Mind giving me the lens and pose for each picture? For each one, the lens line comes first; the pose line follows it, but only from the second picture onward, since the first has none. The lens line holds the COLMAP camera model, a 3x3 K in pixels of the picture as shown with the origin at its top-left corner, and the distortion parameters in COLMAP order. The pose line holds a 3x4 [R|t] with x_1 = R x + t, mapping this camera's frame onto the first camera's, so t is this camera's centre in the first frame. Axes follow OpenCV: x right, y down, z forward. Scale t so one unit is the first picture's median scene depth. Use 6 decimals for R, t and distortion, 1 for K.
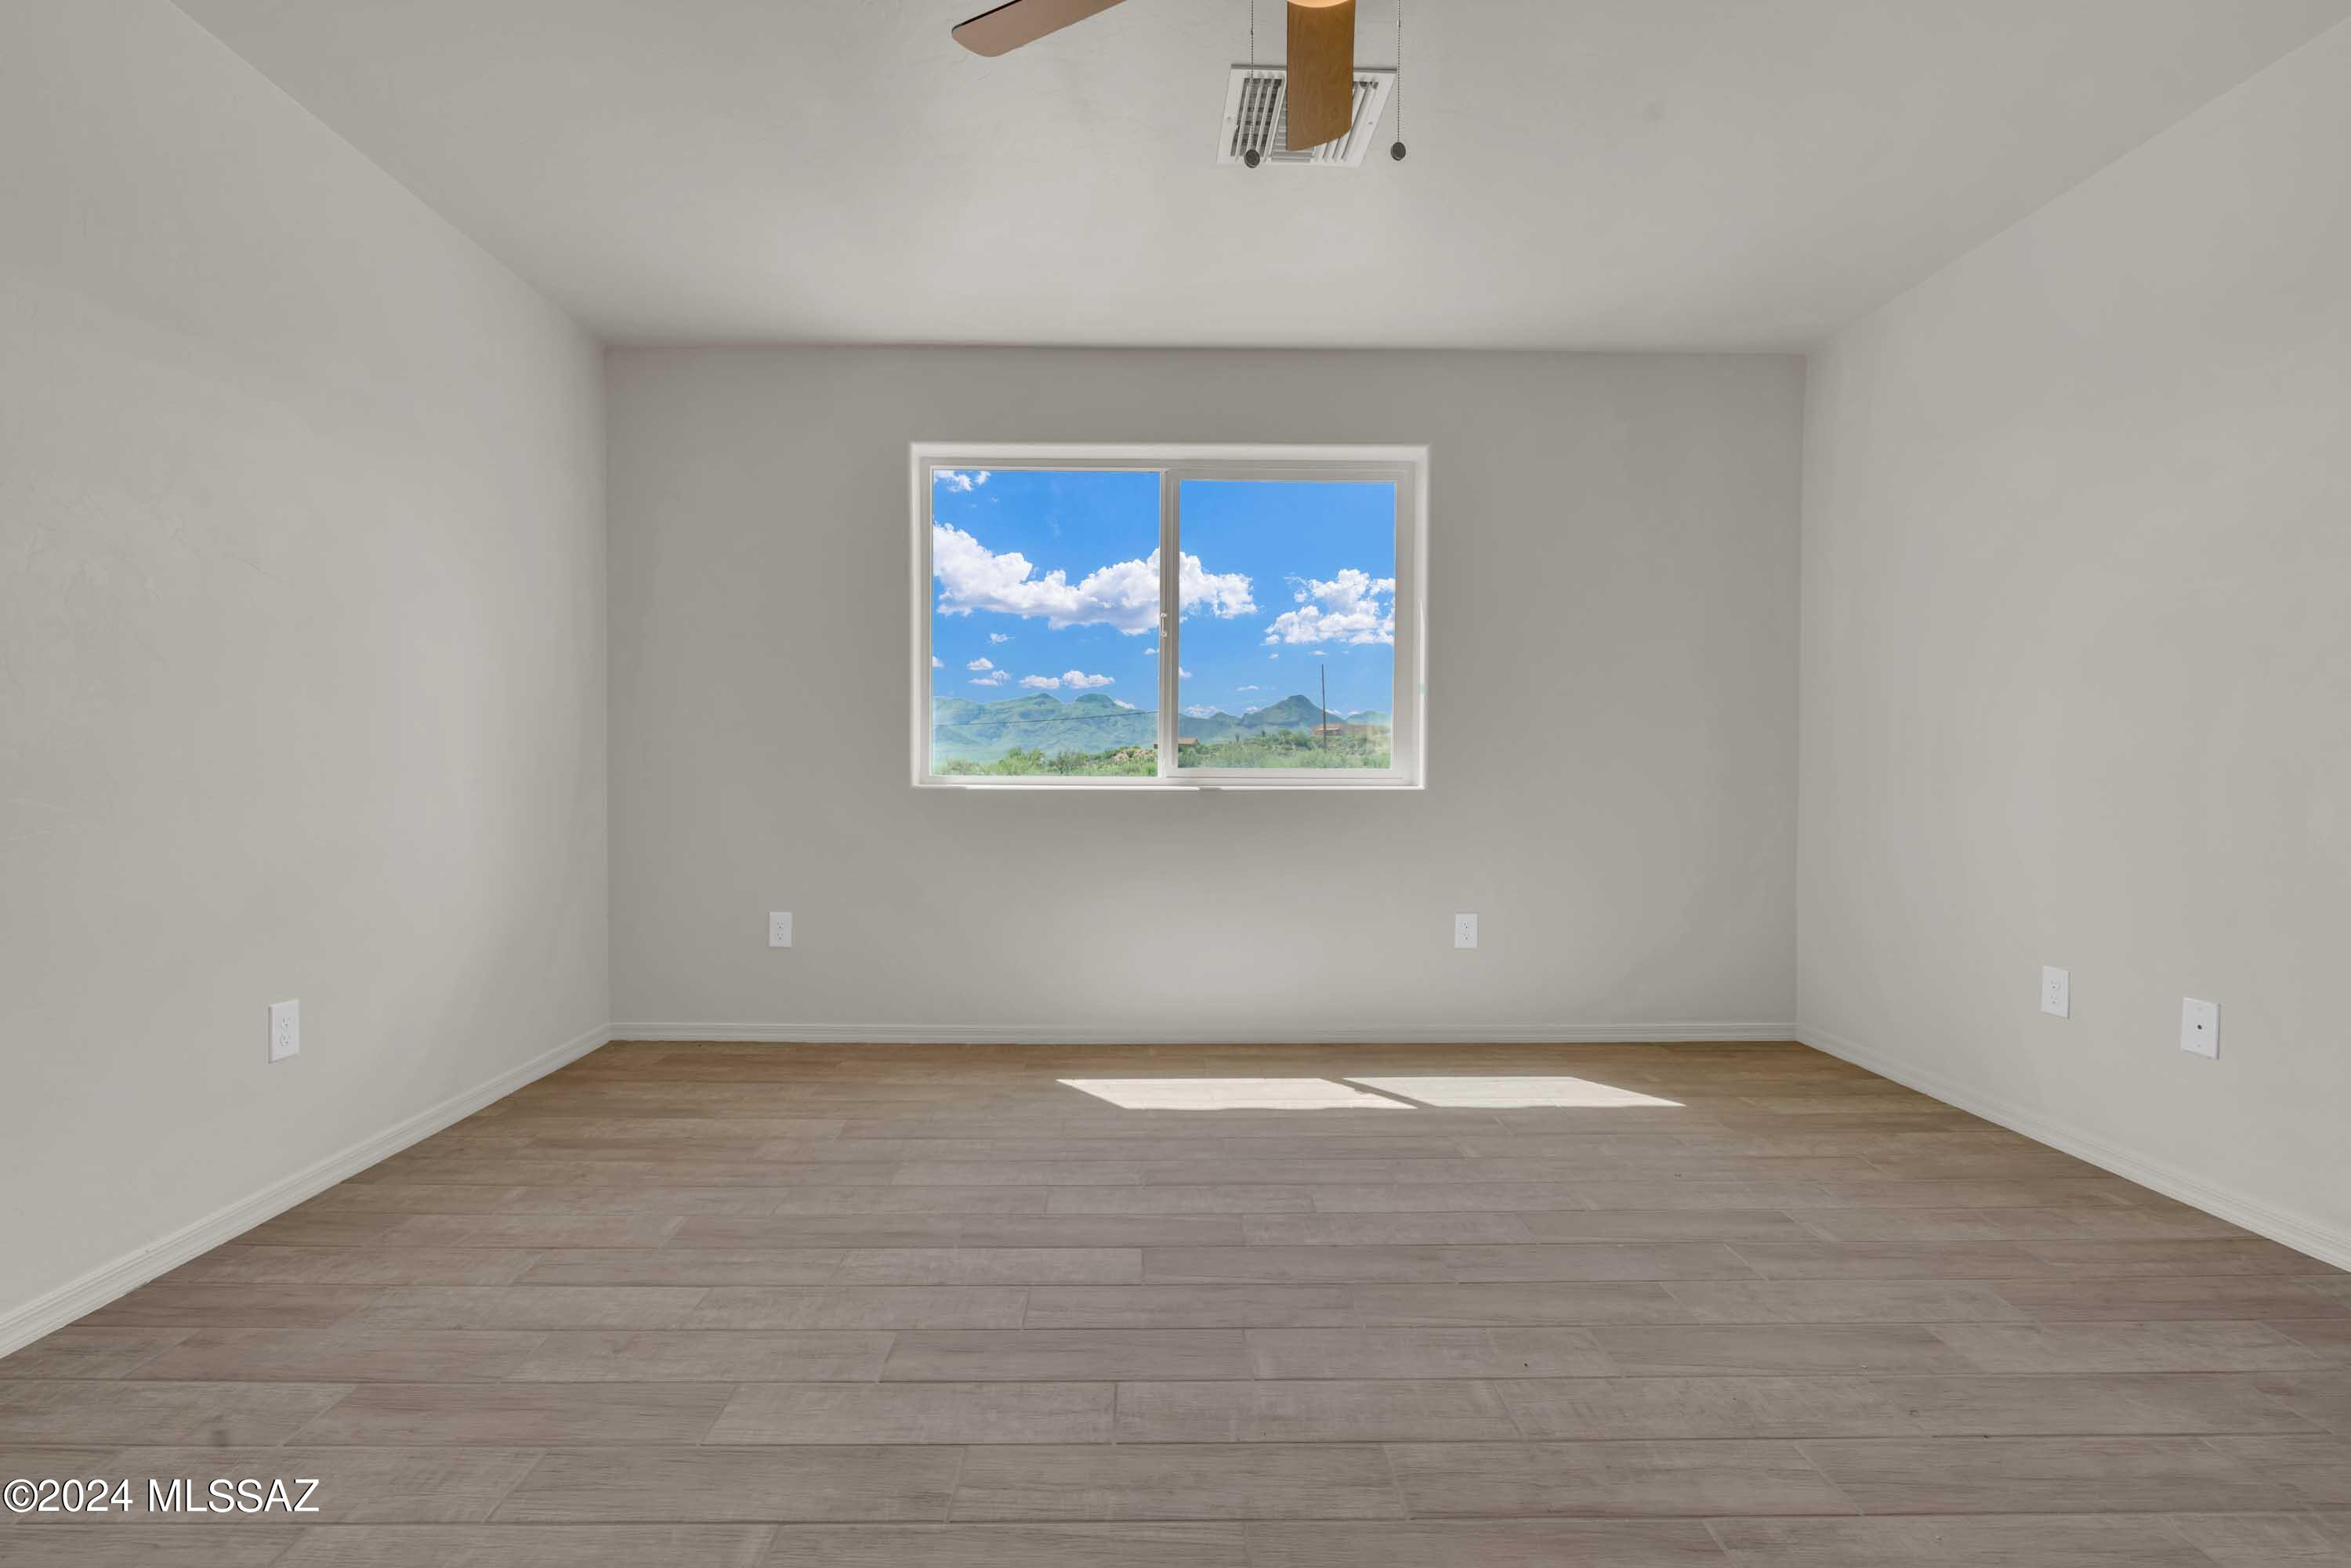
lens RADIAL K [[1052.2, 0, 1142.7], [0, 1052.2, 791.4], [0, 0, 1]] dist [-0.000951, 0.001294]
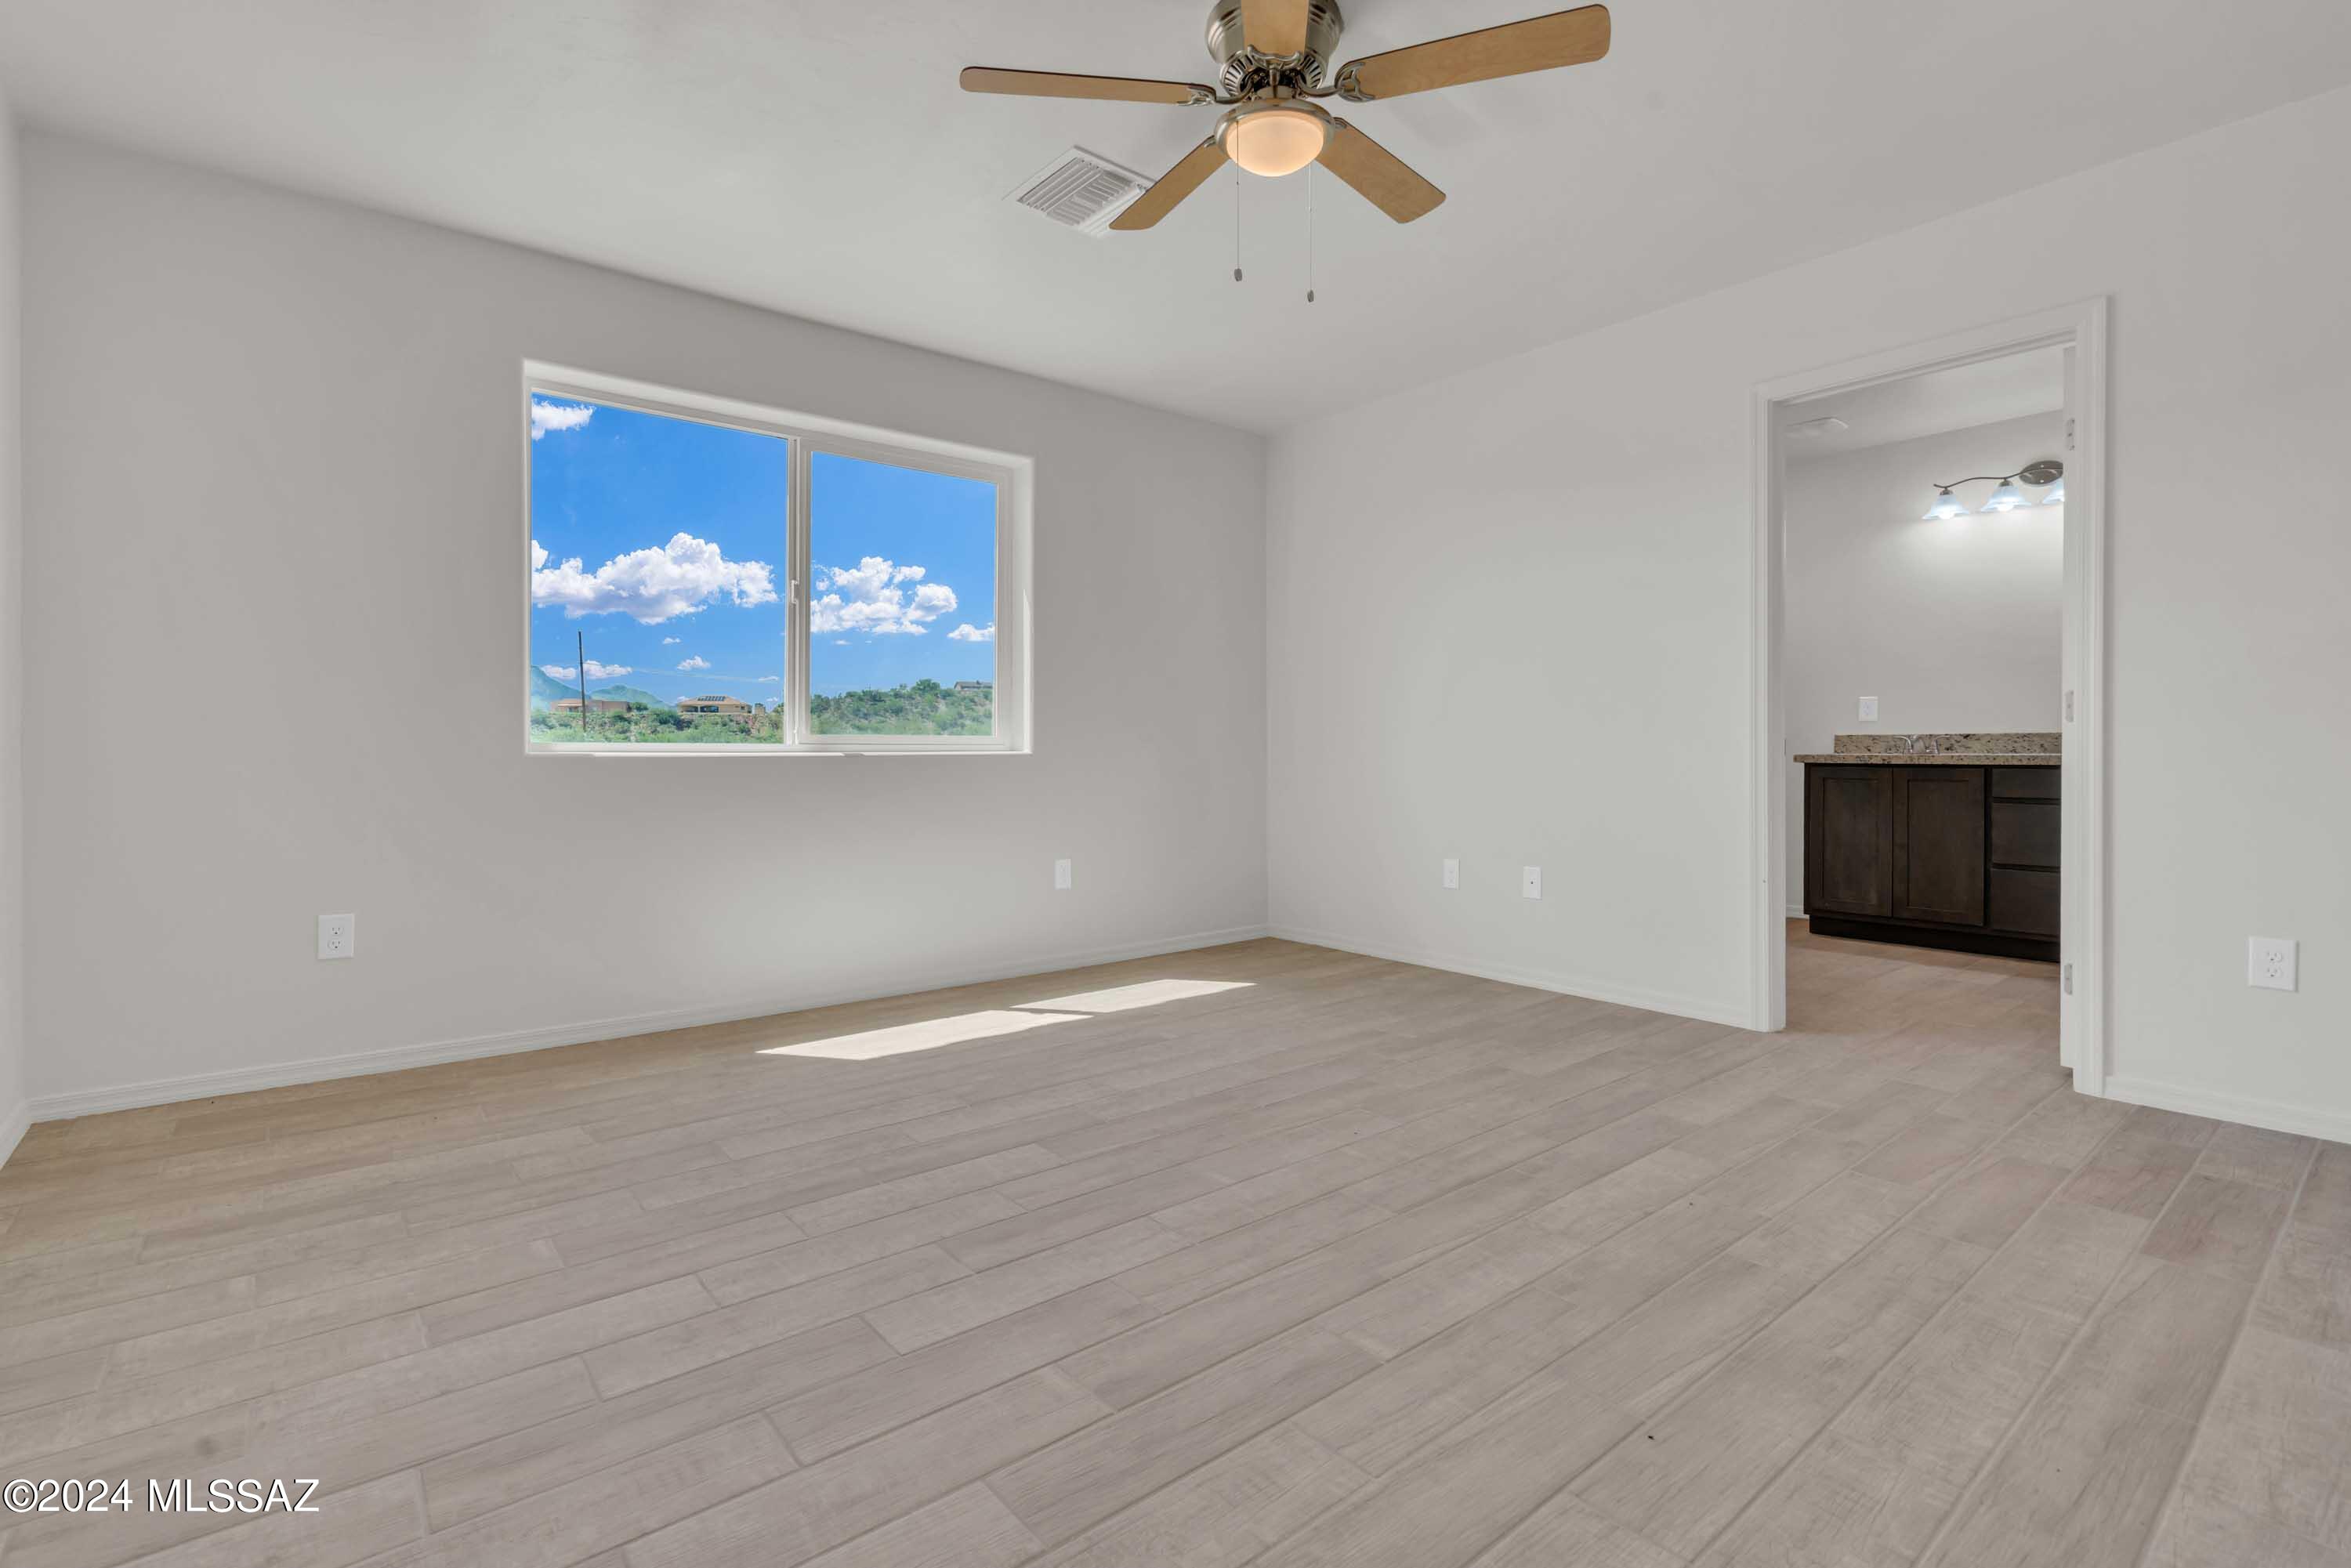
lens RADIAL K [[1045.8, 0, 1169.0], [0, 1045.8, 753.3], [0, 0, 1]] dist [-0.001676, 0.000759]
pose [[0.792909, -0.006027, 0.609311, -0.501424], [0.014500, 0.999855, -0.008979, 0.016070], [-0.609168, 0.015955, 0.792881, -0.005886]]
